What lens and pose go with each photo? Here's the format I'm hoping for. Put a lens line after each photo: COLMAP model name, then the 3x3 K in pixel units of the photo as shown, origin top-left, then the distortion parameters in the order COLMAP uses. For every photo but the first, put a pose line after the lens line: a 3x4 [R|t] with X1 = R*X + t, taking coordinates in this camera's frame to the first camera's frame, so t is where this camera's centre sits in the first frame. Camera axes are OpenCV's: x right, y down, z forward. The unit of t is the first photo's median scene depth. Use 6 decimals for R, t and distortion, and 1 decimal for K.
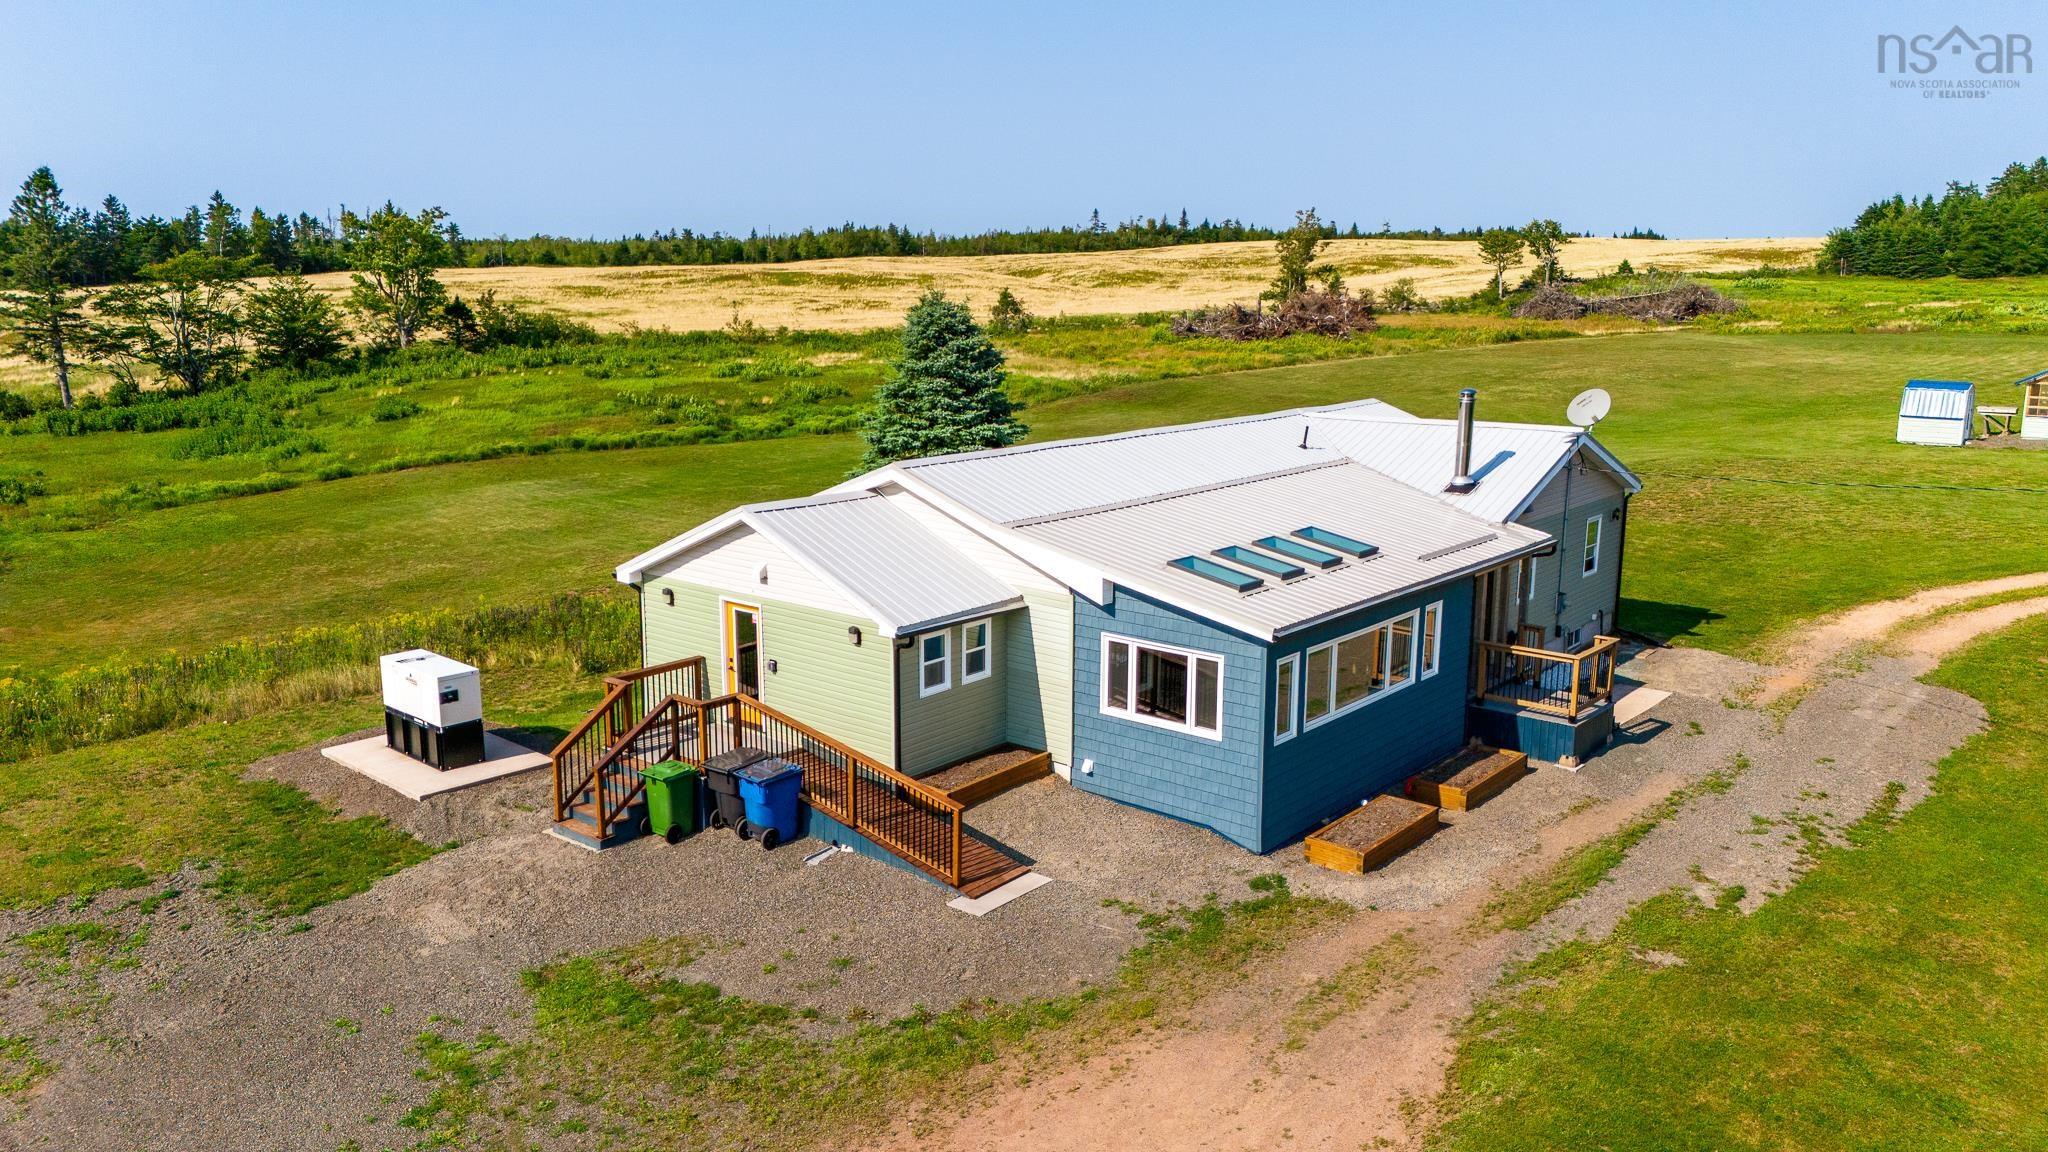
lens RADIAL K [[1496.7, 0, 1024.0], [0, 1496.7, 576.0], [0, 0, 1]] dist [0.110479, -0.153254]
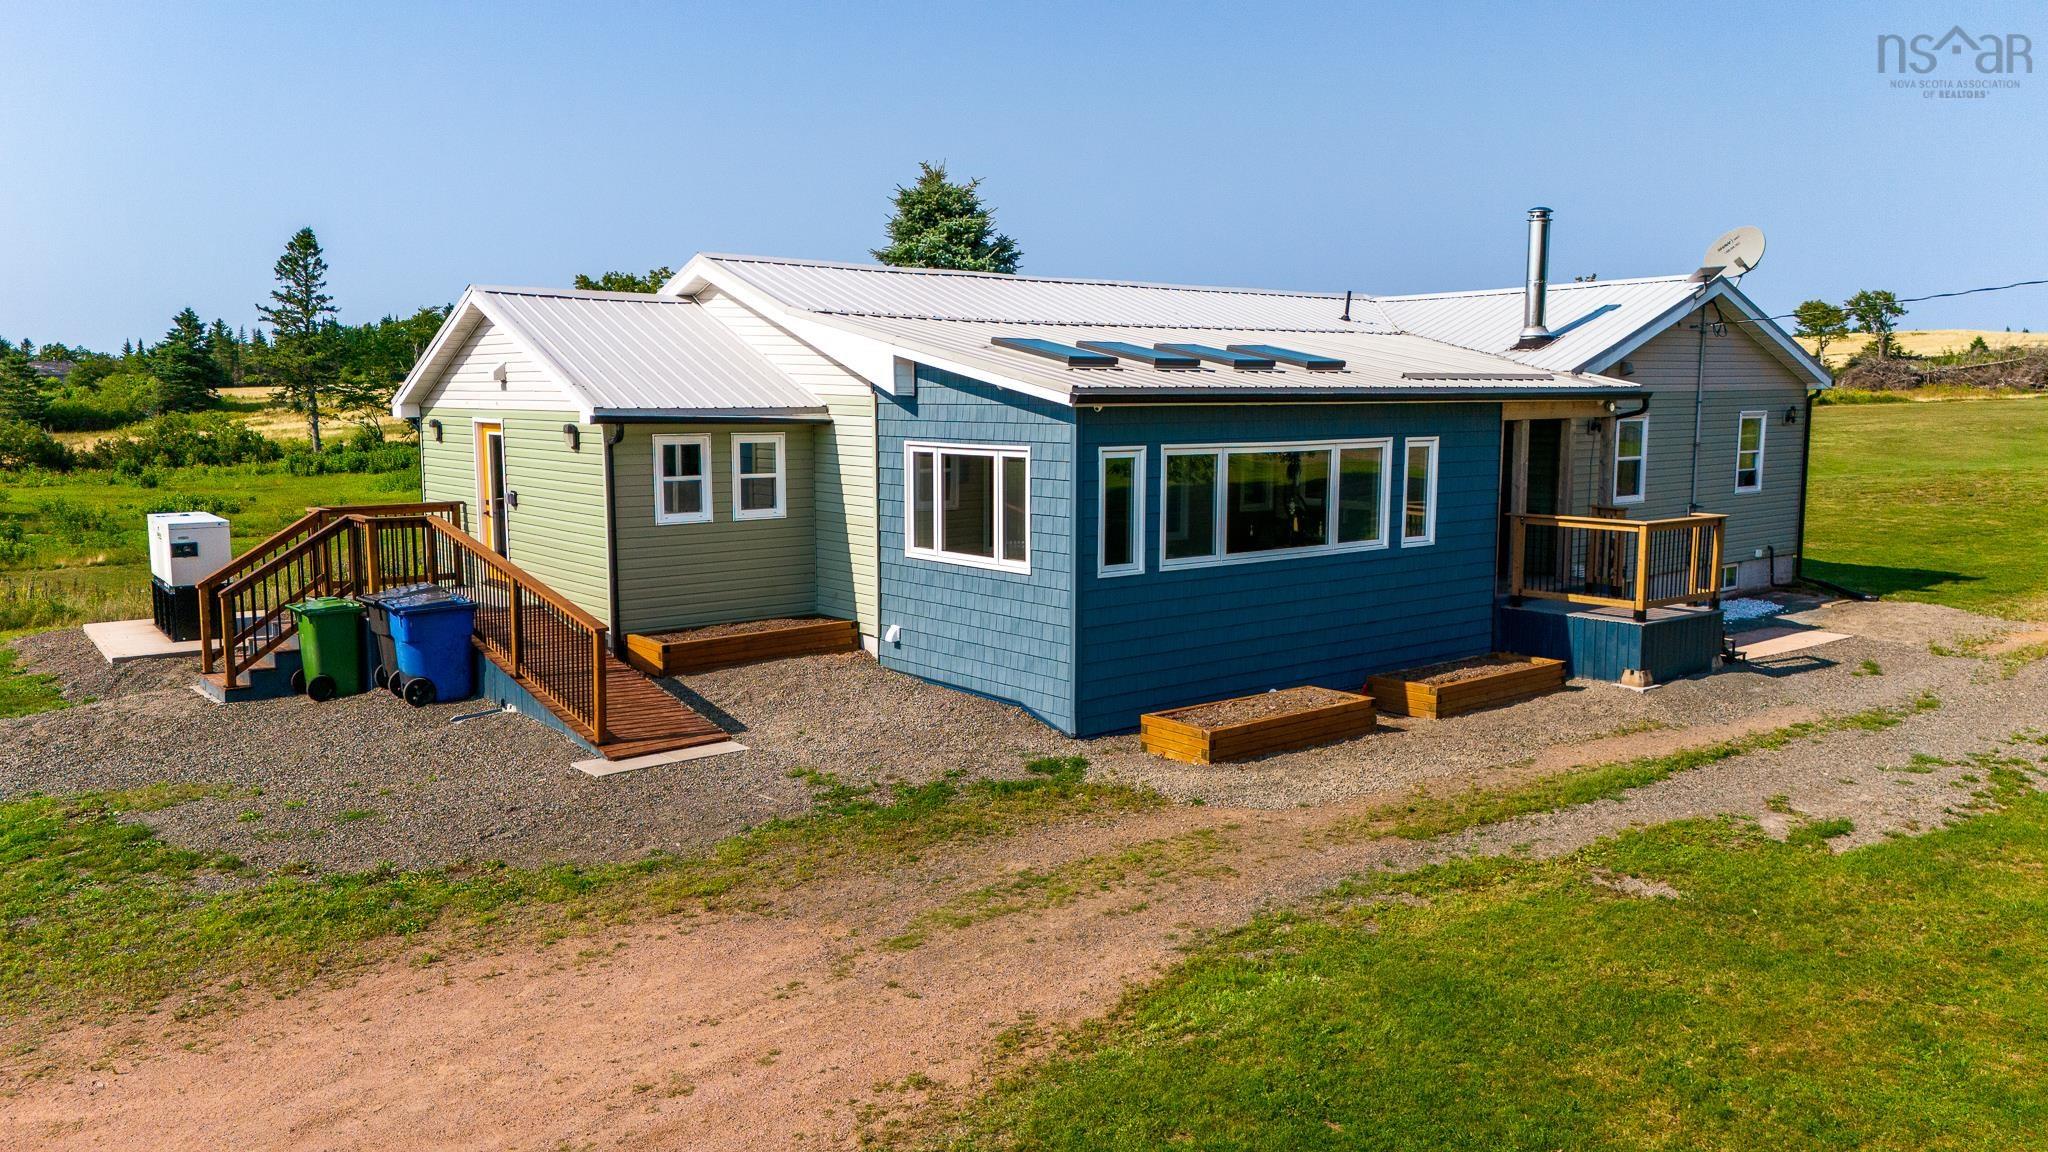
lens RADIAL K [[1510.9, 0, 1024.0], [0, 1510.9, 576.0], [0, 0, 1]] dist [0.045453, -0.010493]
pose [[0.981196, 0.018547, -0.192119, 0.249593], [-0.033181, 0.996762, -0.073240, 0.154106], [0.190139, 0.078238, 0.978635, 0.306641]]
